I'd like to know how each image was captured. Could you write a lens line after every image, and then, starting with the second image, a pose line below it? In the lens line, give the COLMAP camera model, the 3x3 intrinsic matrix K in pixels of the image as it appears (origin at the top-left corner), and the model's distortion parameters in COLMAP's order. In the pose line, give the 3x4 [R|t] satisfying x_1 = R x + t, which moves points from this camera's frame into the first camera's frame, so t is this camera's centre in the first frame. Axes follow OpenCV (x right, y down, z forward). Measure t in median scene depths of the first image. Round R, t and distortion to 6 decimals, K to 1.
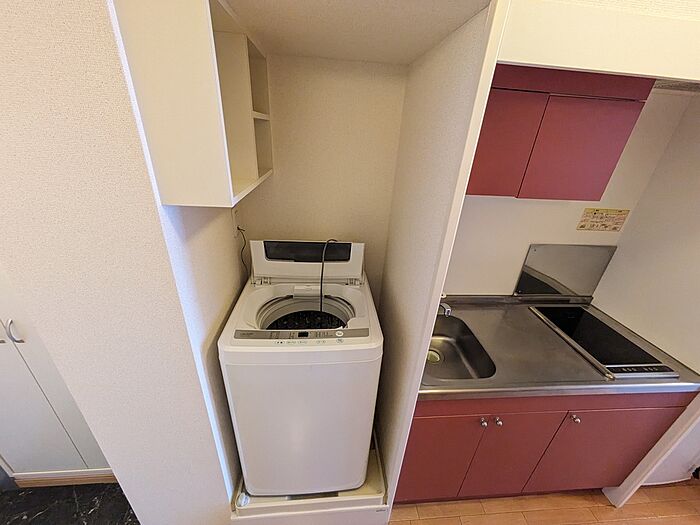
lens RADIAL K [[277.1, 0, 351.6], [0, 277.1, 265.0], [0, 0, 1]] dist [-0.000486, 0.001641]
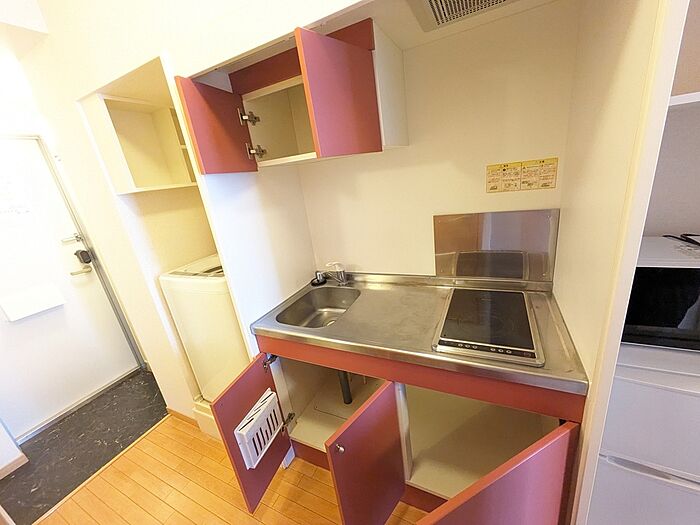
lens RADIAL K [[277.1, 0, 353.8], [0, 277.1, 263.3], [0, 0, 1]] dist [-0.000486, 0.001641]
pose [[0.843292, -0.005804, -0.537424, 1.086341], [-0.054205, 0.993925, -0.095789, 0.220551], [0.534715, 0.109909, 0.837854, 0.120877]]
